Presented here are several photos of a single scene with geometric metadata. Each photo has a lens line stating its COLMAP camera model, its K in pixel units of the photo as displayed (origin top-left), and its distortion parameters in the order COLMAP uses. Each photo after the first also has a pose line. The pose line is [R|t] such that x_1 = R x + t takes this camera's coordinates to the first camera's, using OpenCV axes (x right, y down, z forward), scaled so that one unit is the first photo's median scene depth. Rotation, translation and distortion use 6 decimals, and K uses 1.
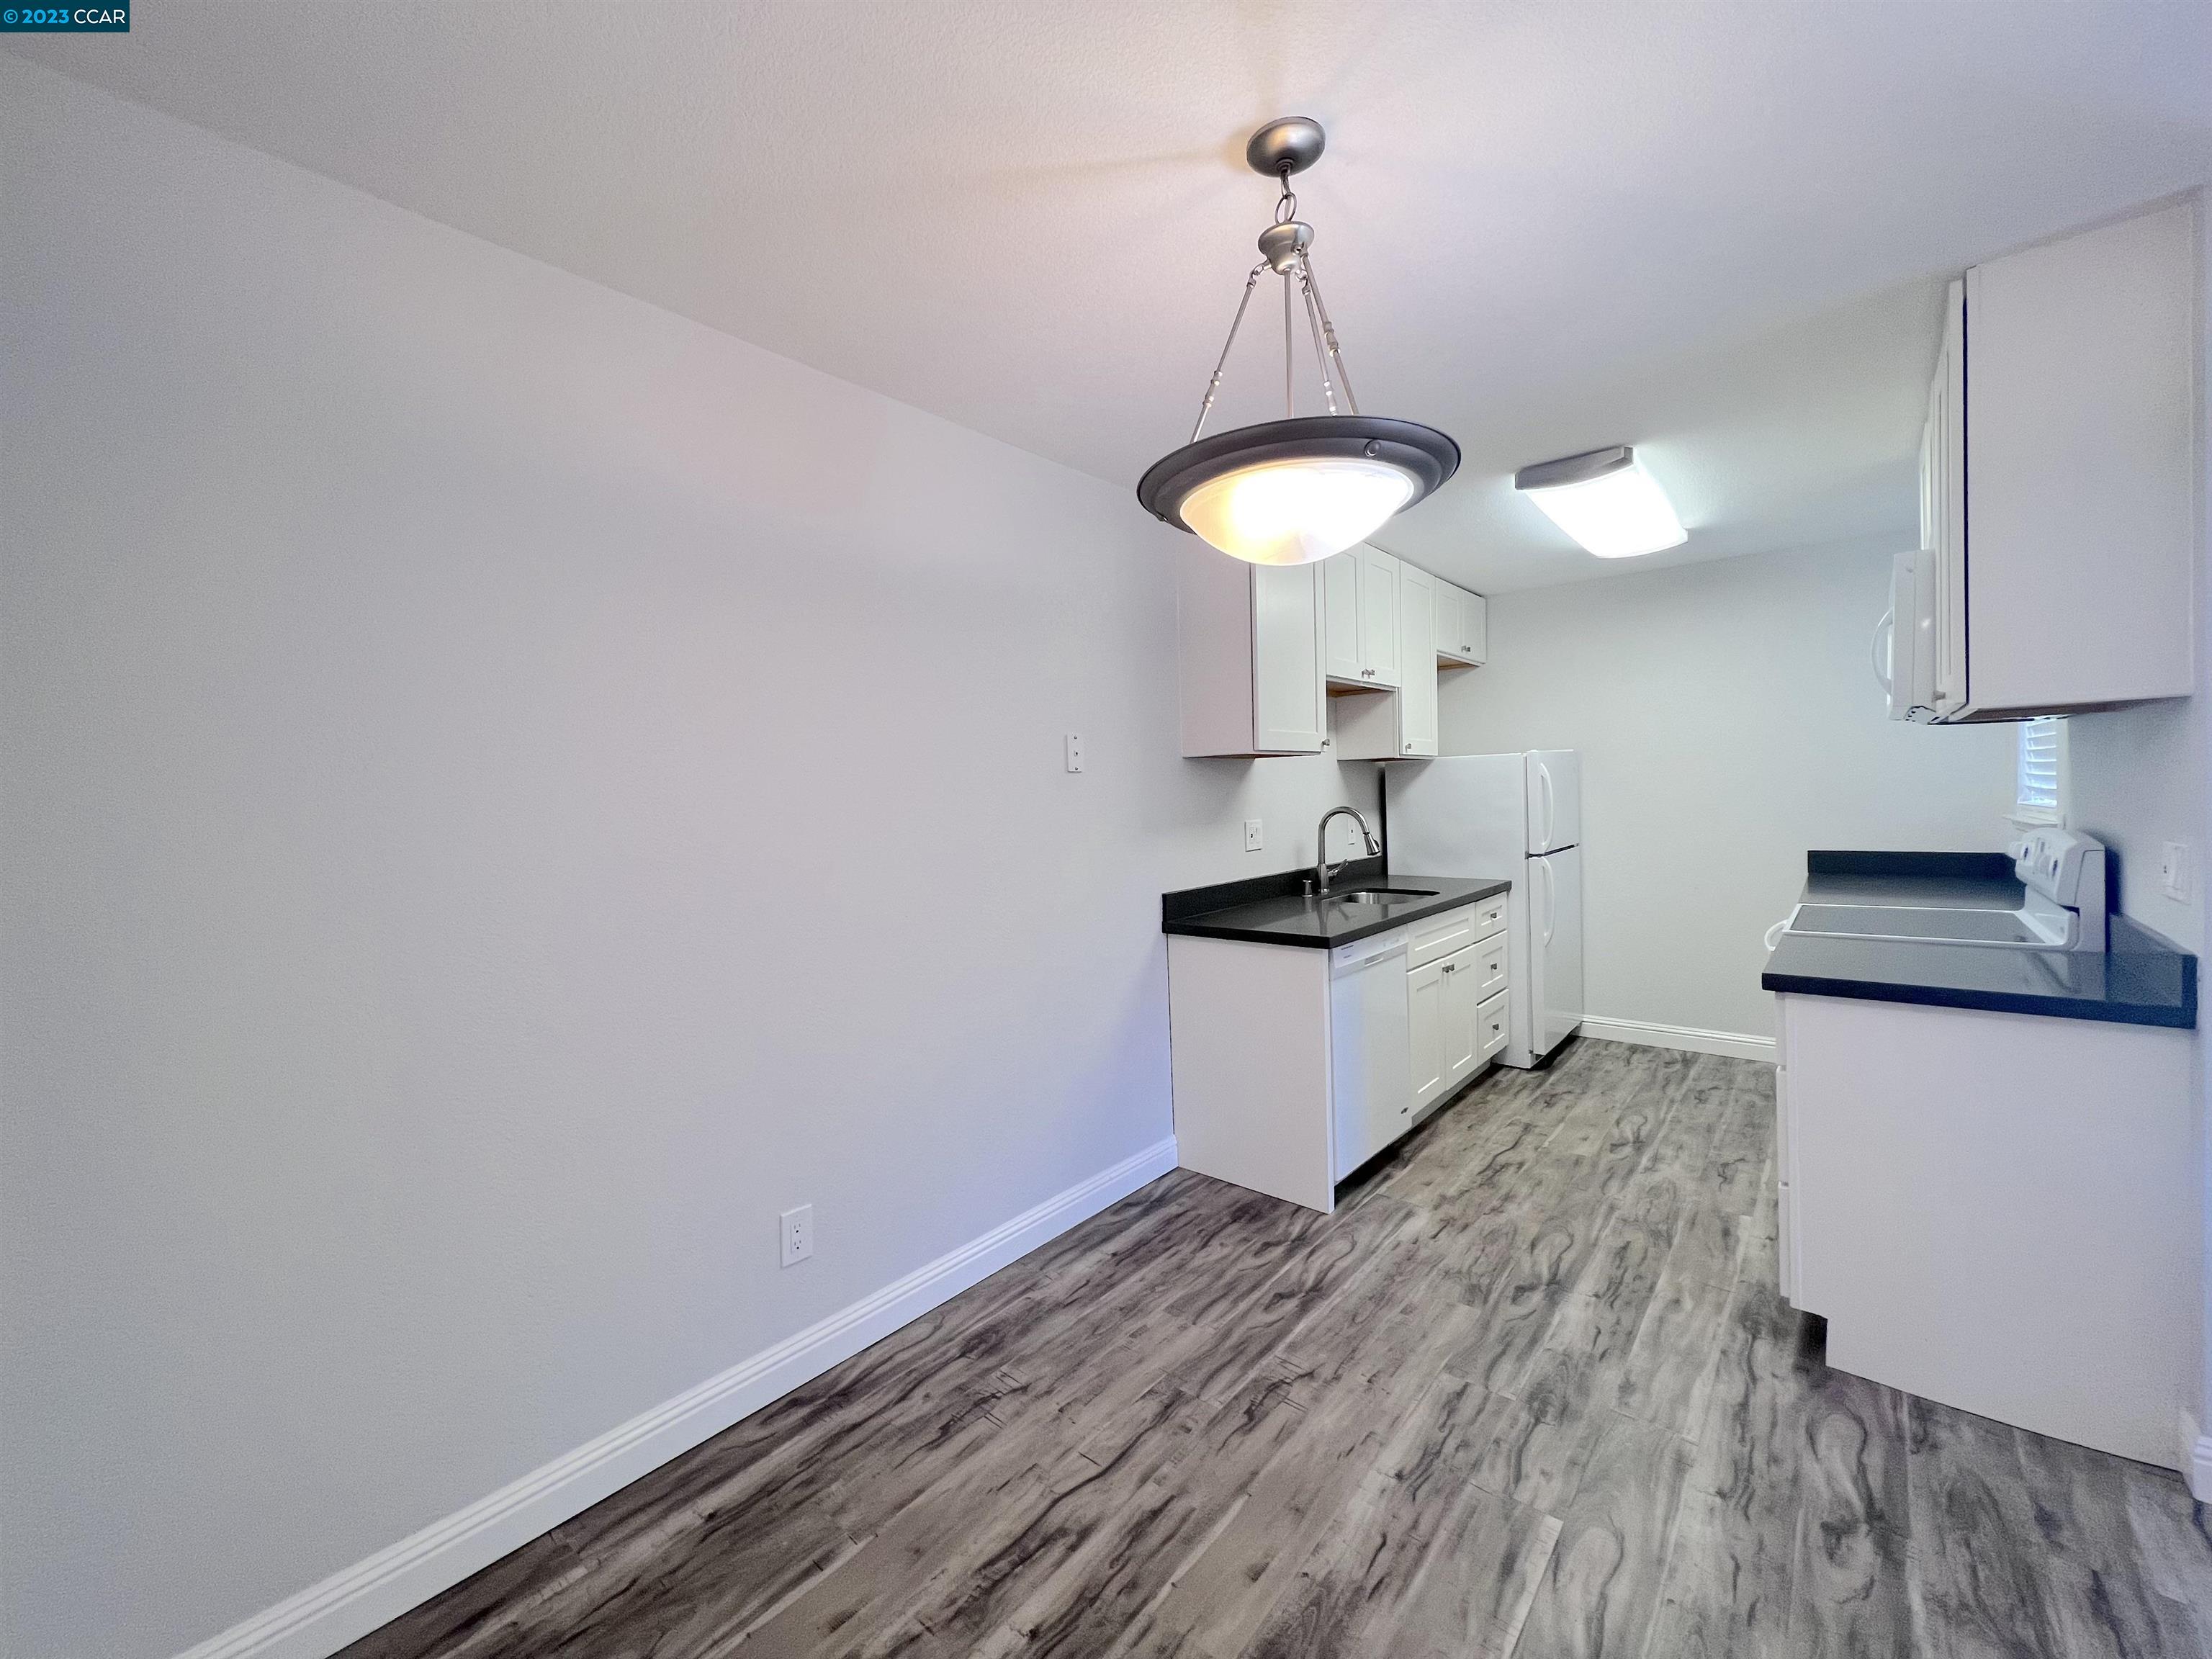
lens RADIAL K [[883.8, 0, 1105.1], [0, 883.8, 822.7], [0, 0, 1]] dist [-0.000564, 0.000063]
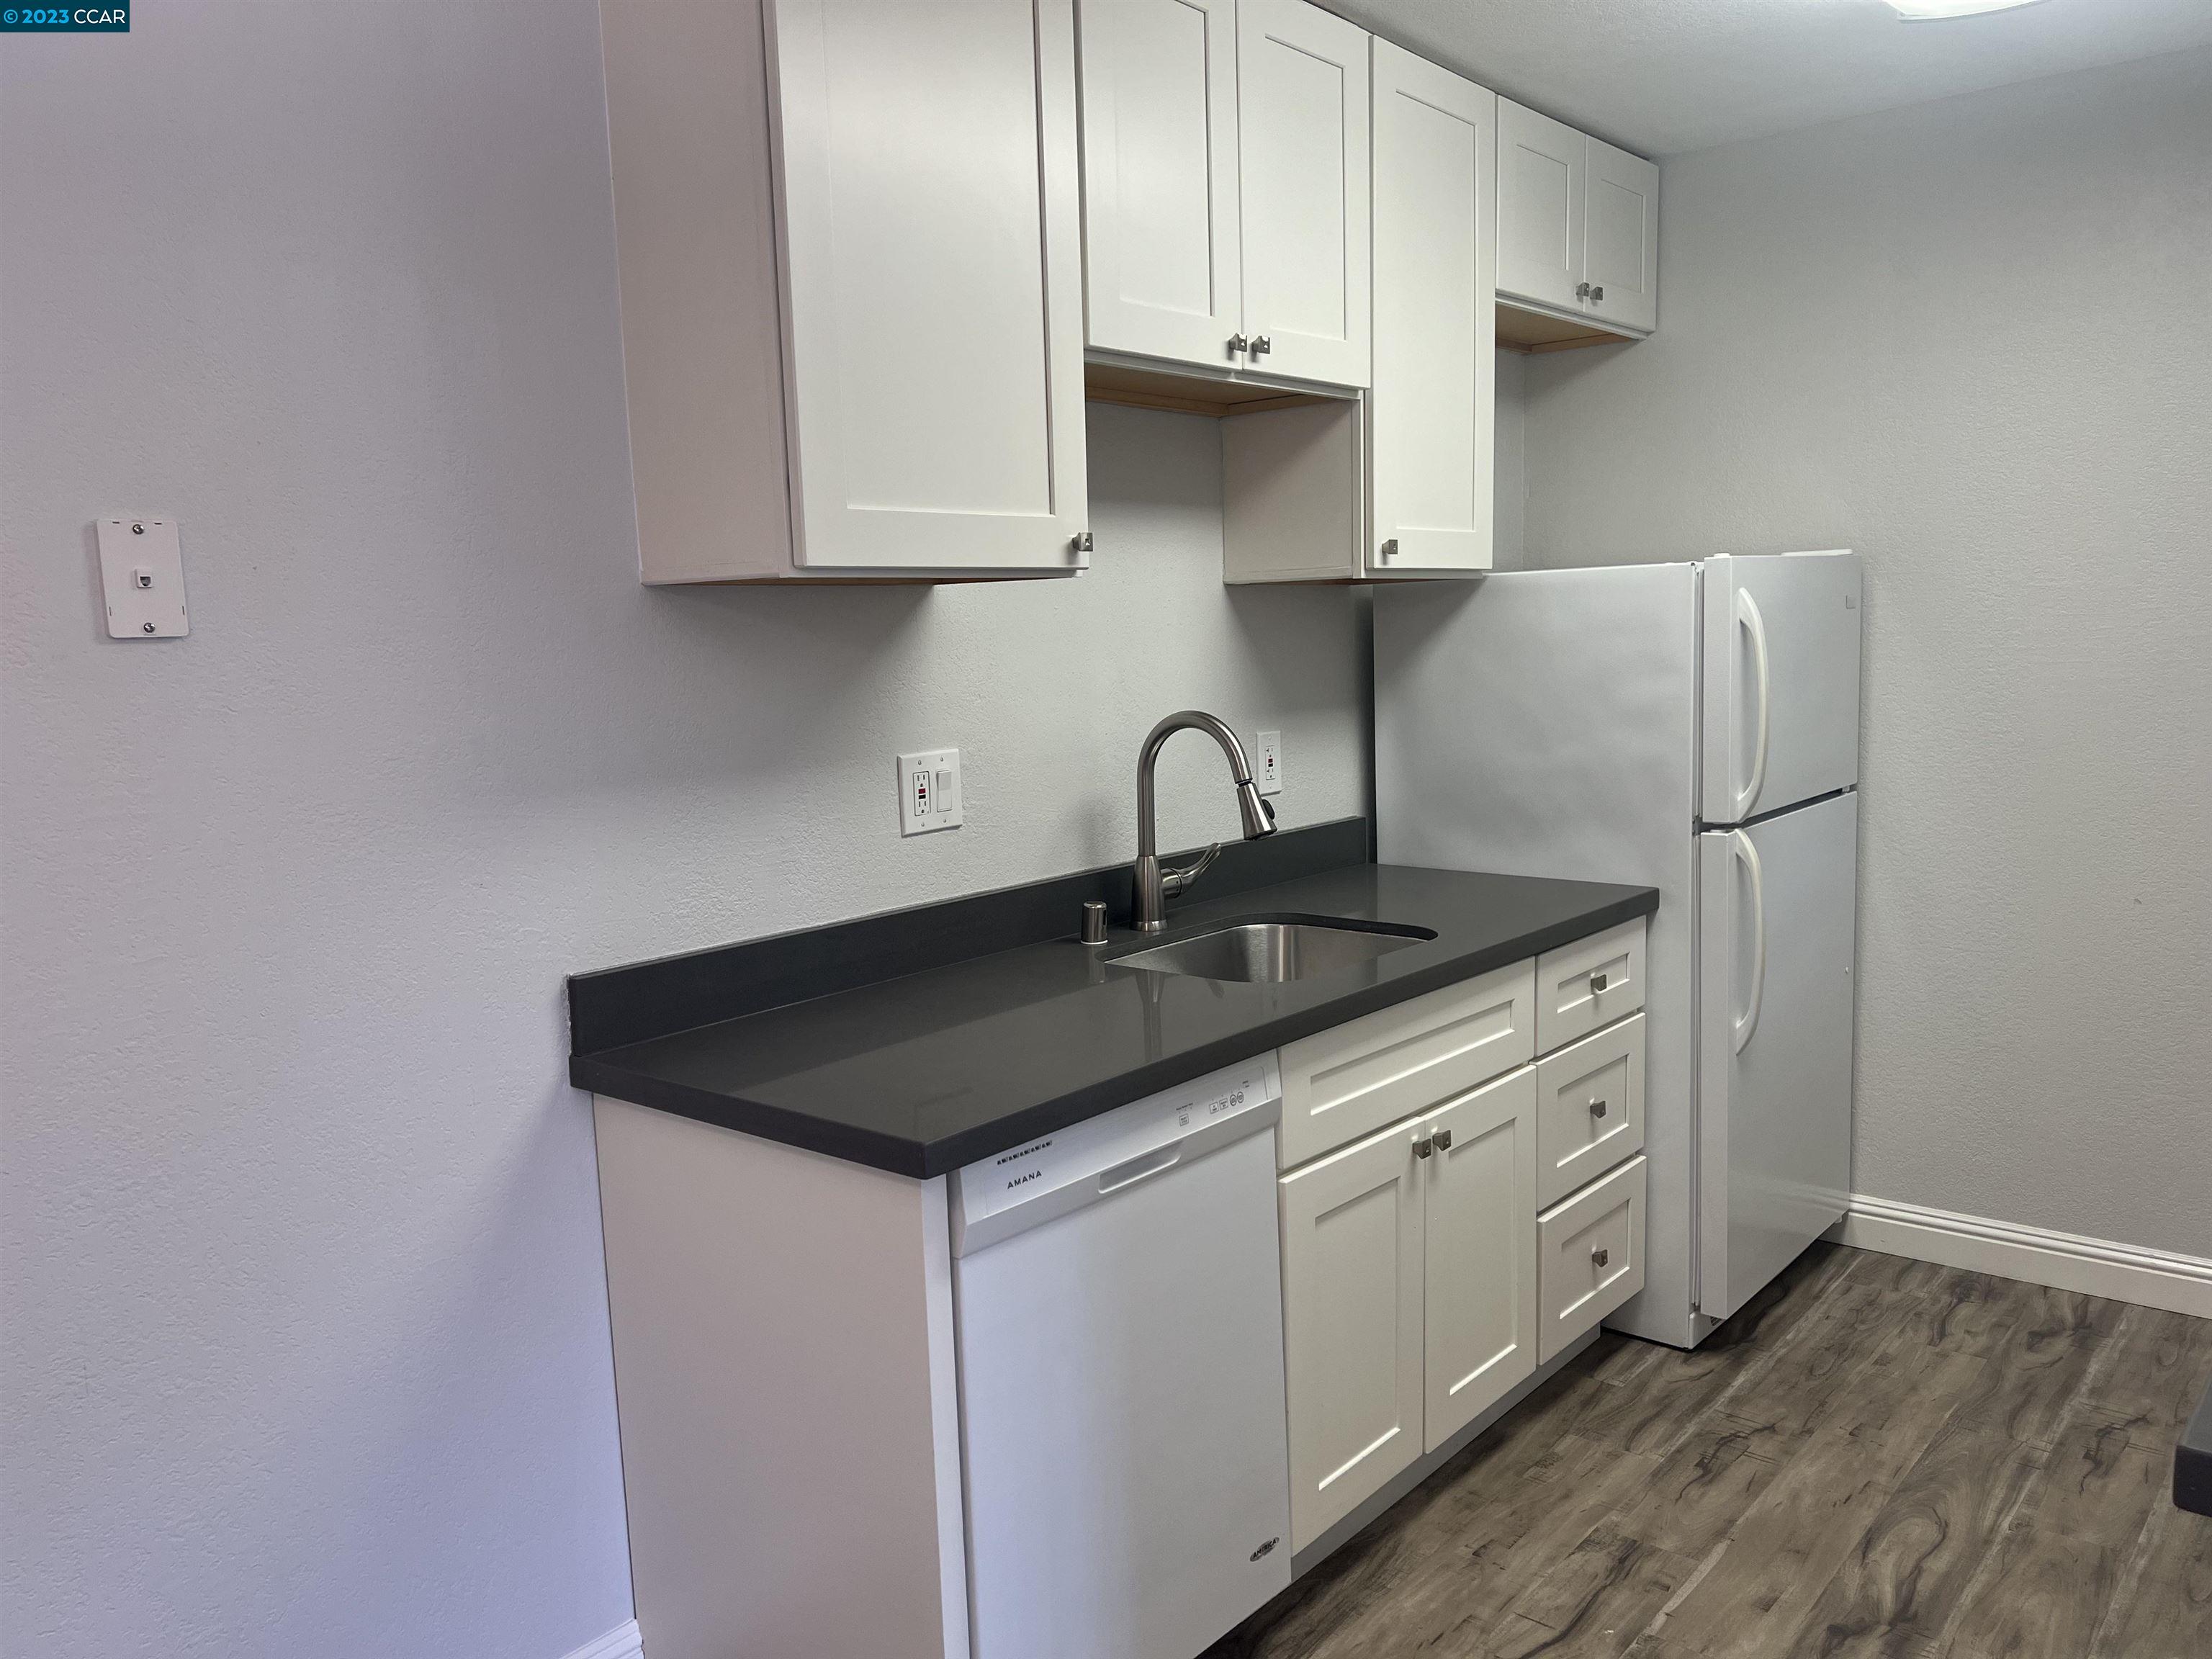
lens RADIAL K [[1663.1, 0, 1096.8], [0, 1663.1, 838.5], [0, 0, 1]] dist [0.046311, -0.046303]
pose [[0.999987, -0.003480, -0.003608, 0.235680], [0.003805, 0.995536, 0.094306, -0.031522], [0.003264, -0.094319, 0.995537, 0.285639]]
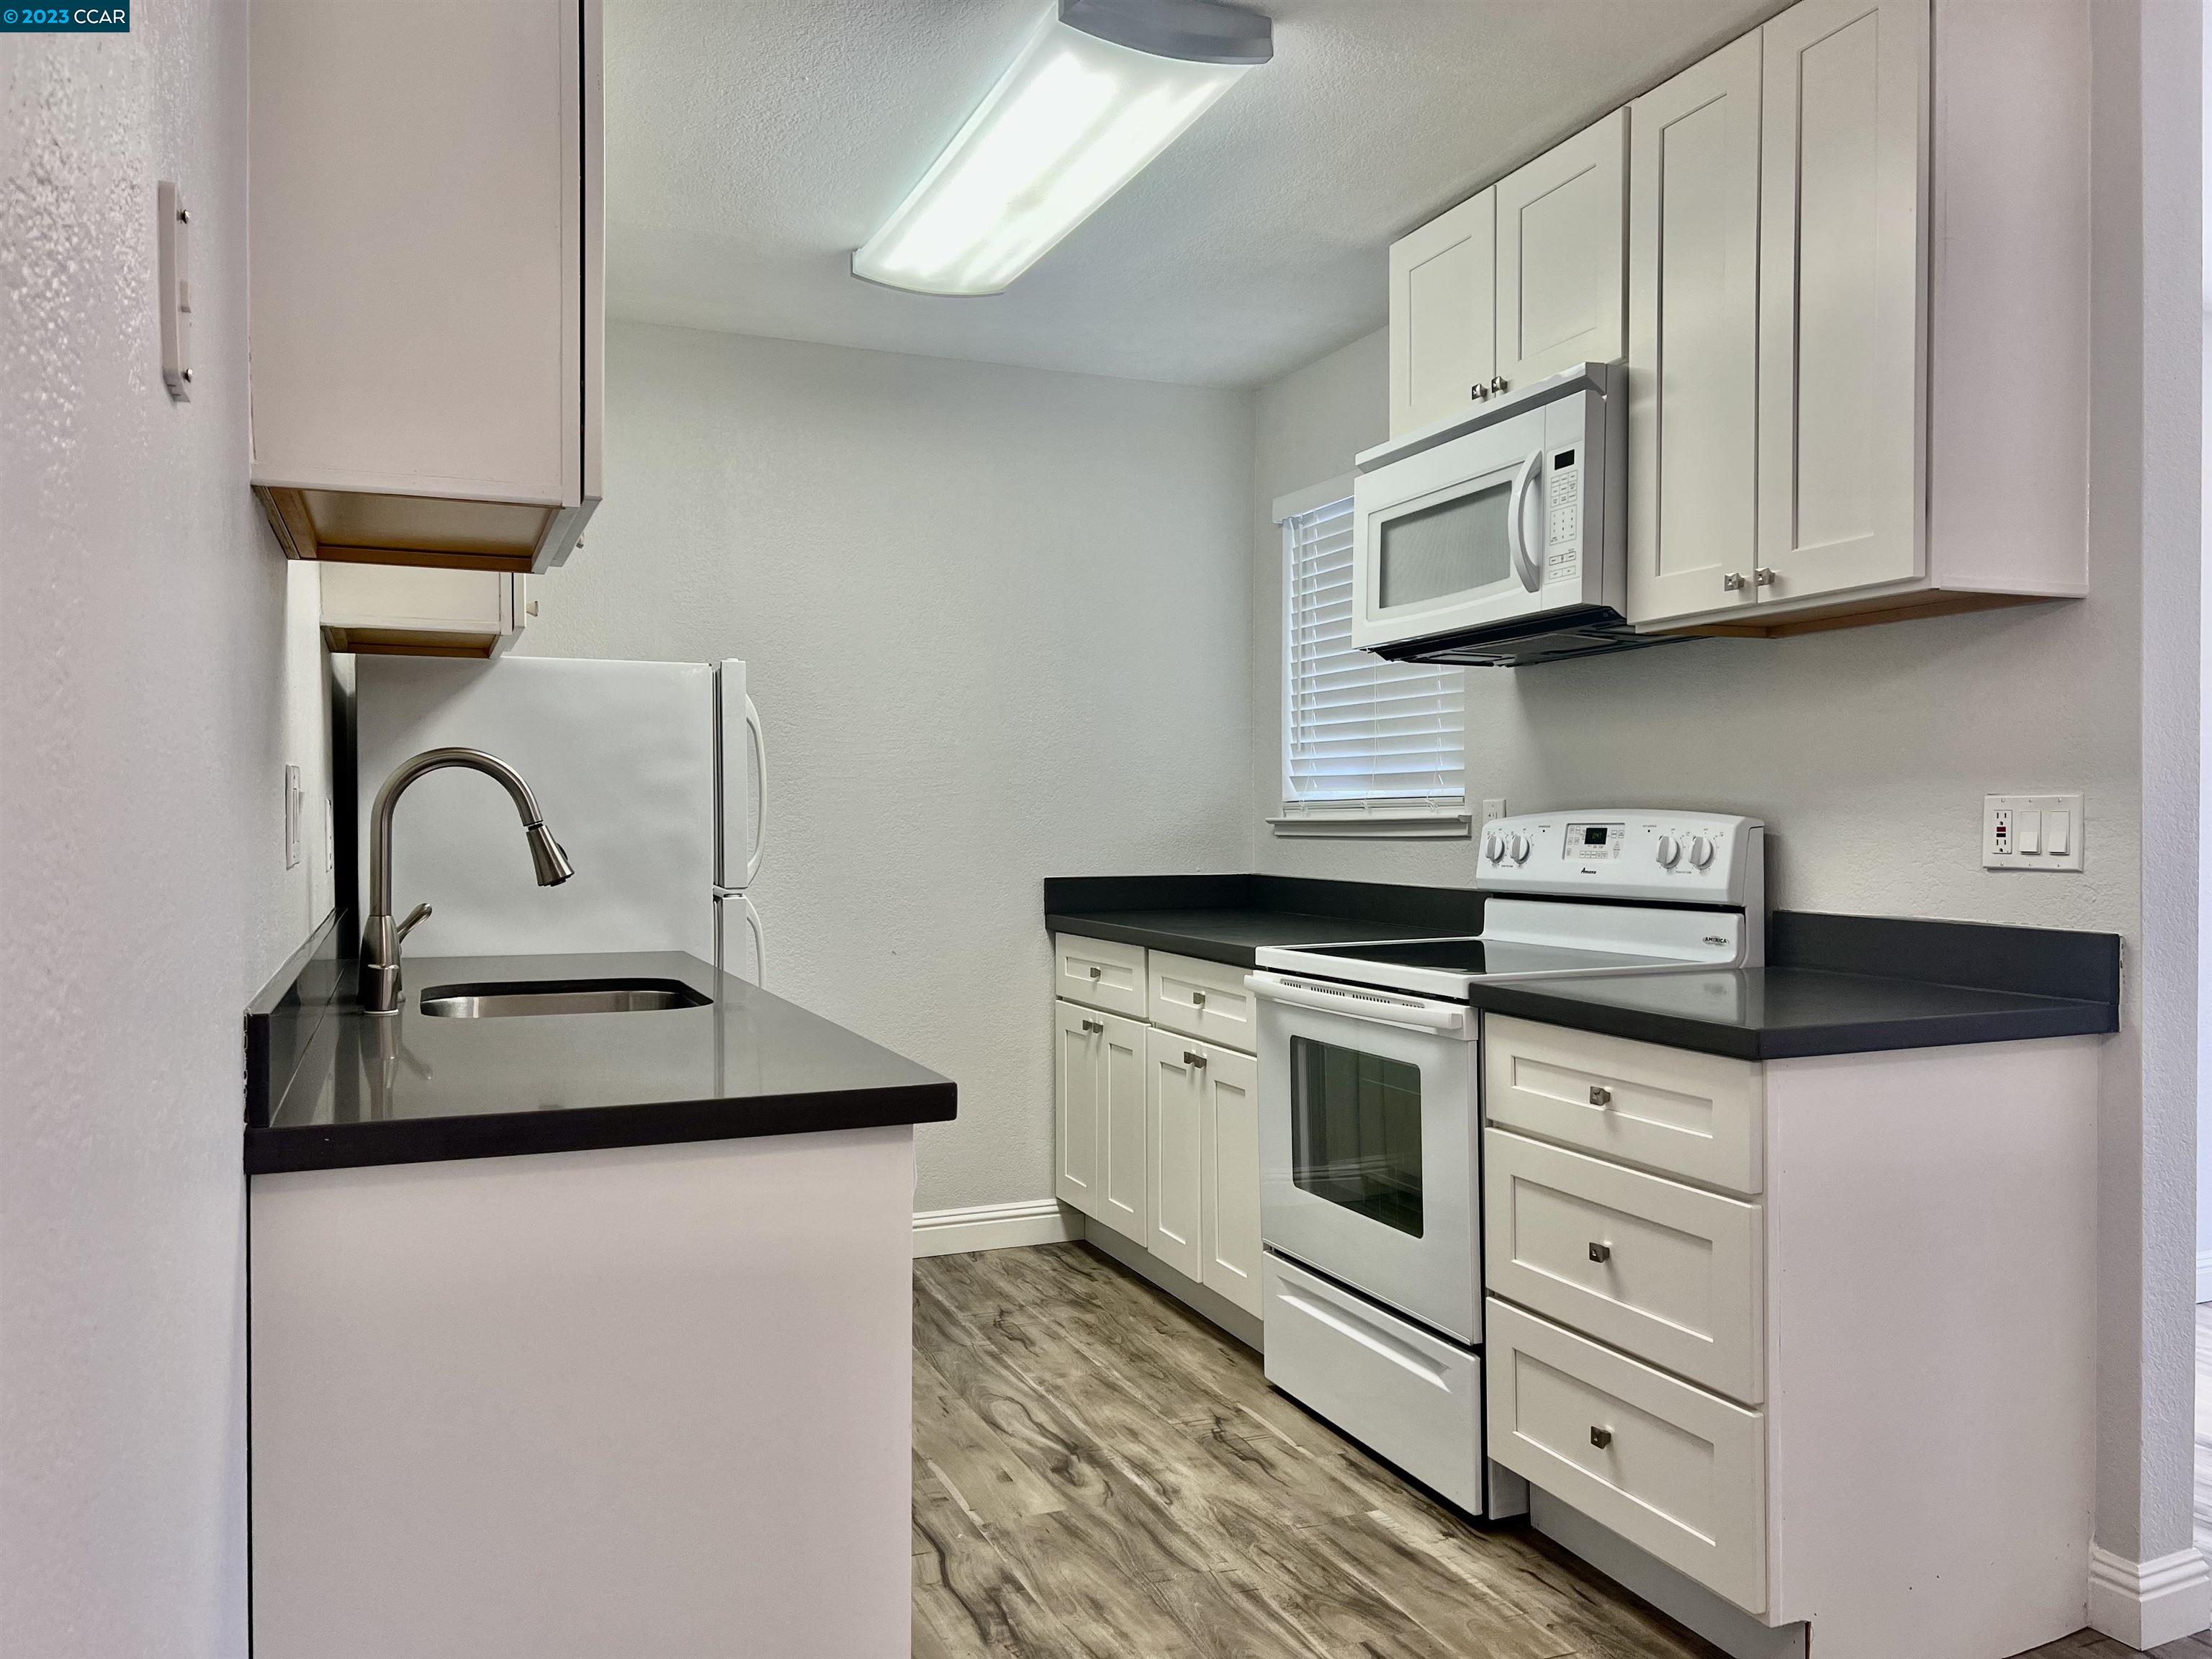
lens RADIAL K [[1663.1, 0, 1104.3], [0, 1663.1, 847.1], [0, 0, 1]] dist [0.046311, -0.046303]
pose [[0.456634, 0.013744, 0.889549, -0.202959], [0.016286, 0.999584, -0.023804, 0.041139], [-0.889506, 0.025357, 0.456220, 0.485811]]
